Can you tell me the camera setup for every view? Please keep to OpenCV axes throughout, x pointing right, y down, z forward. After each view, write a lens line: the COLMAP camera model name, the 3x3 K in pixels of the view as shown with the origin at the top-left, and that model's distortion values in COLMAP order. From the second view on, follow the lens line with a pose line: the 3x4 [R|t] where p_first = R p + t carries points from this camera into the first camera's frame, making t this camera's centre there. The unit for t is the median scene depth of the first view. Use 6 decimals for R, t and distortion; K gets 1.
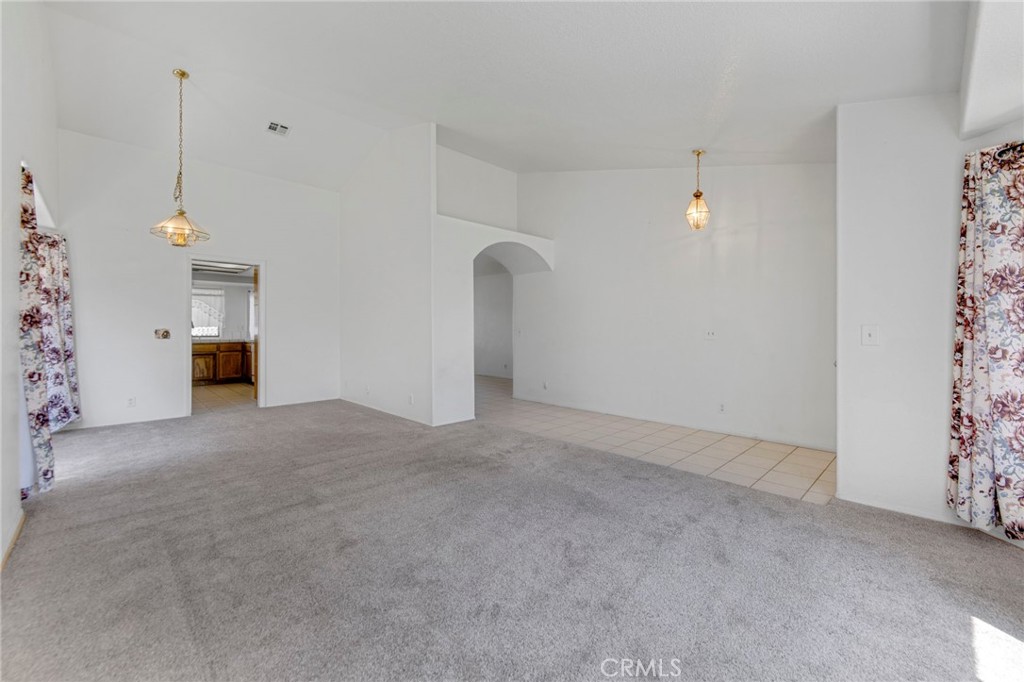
lens RADIAL K [[410.6, 0, 521.4], [0, 410.6, 325.2], [0, 0, 1]] dist [0.007684, -0.004693]
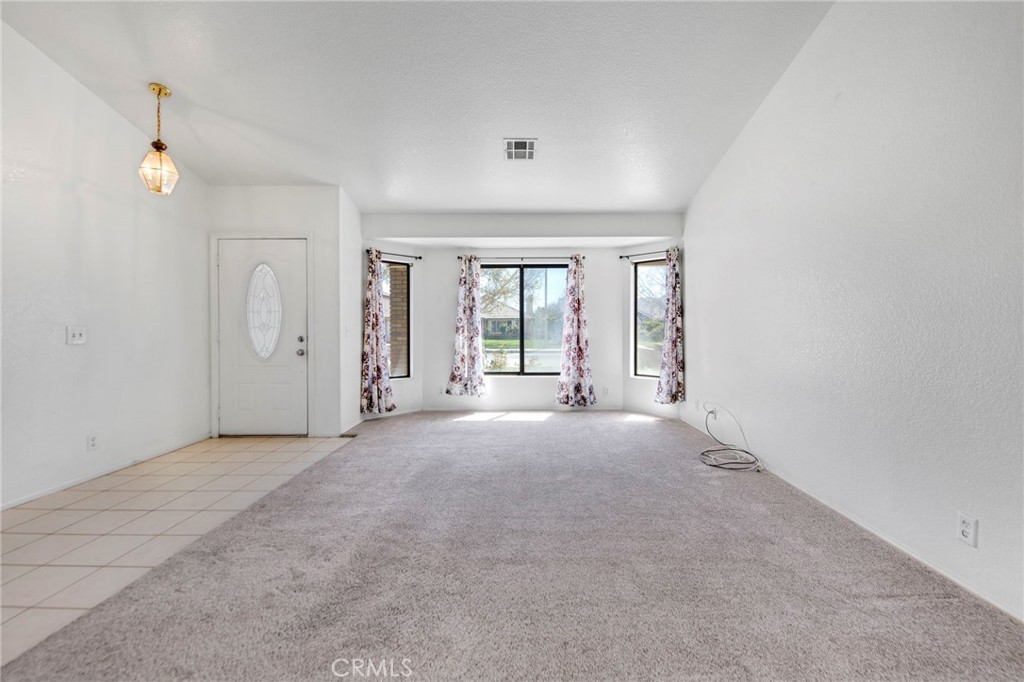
lens RADIAL K [[410.6, 0, 516.0], [0, 410.6, 327.1], [0, 0, 1]] dist [0.007684, -0.004693]
pose [[-0.694069, 0.003408, 0.719901, -0.719712], [-0.003880, 0.999957, -0.008474, 0.015476], [-0.719898, -0.008675, -0.694026, 1.374724]]
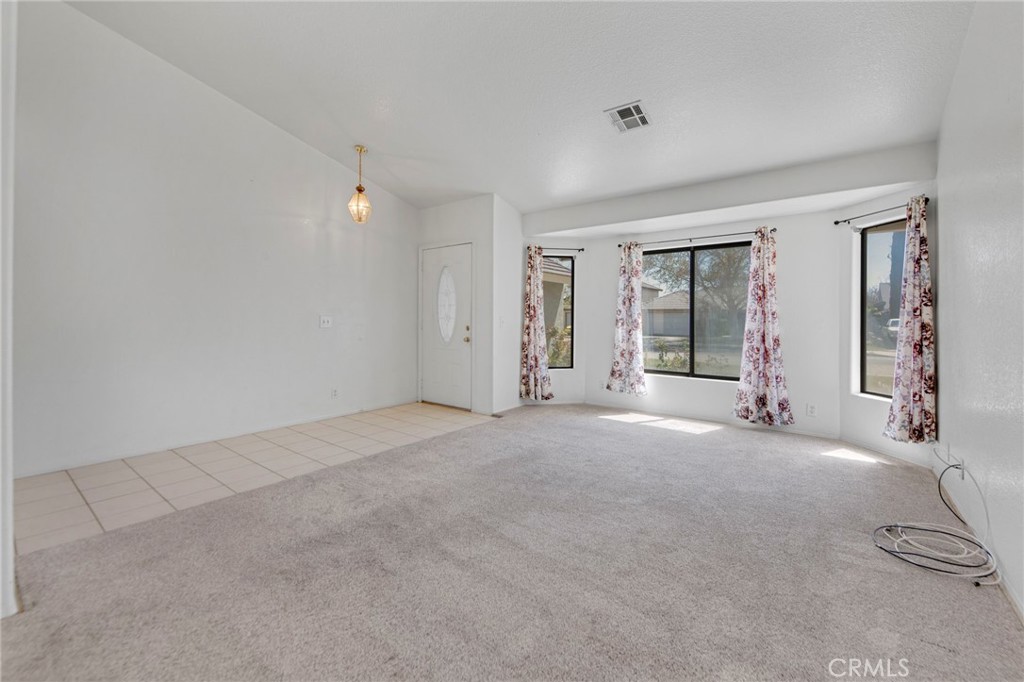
lens RADIAL K [[410.6, 0, 520.8], [0, 410.6, 316.2], [0, 0, 1]] dist [0.007684, -0.004693]
pose [[-0.134082, 0.006871, 0.990946, -0.866248], [-0.018061, 0.999793, -0.009376, 0.010906], [-0.990806, -0.019155, -0.133930, 0.956359]]
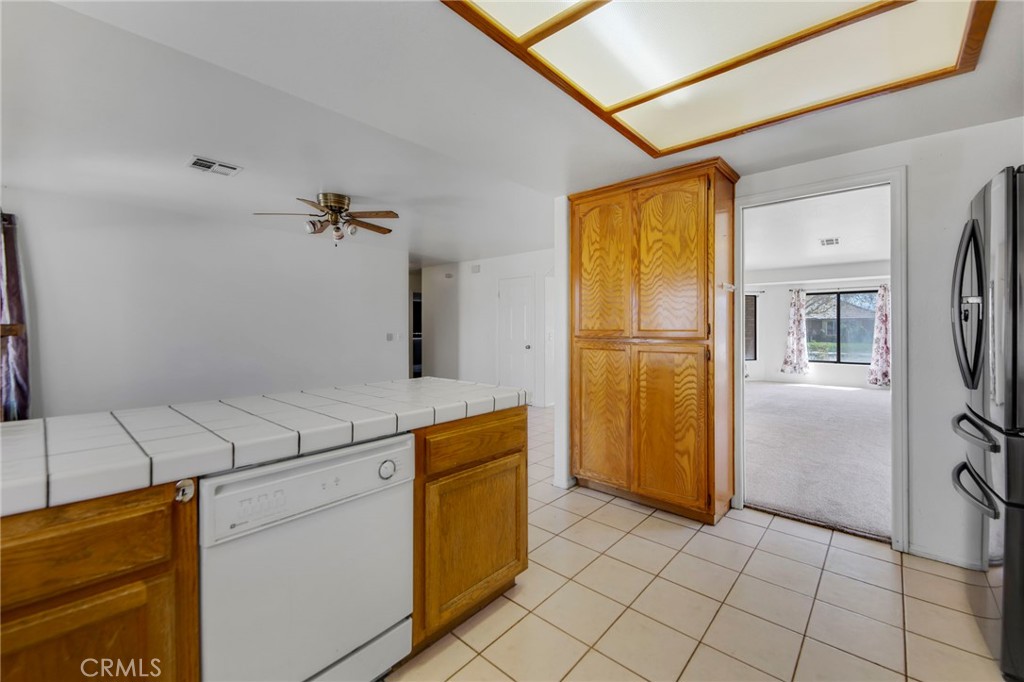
lens RADIAL K [[410.6, 0, 520.2], [0, 410.6, 326.3], [0, 0, 1]] dist [0.007684, -0.004693]
pose [[-0.060944, 0.003447, 0.998135, -2.039190], [-0.011758, 0.999922, -0.004171, -0.003563], [-0.998072, -0.011990, -0.060899, 2.386792]]
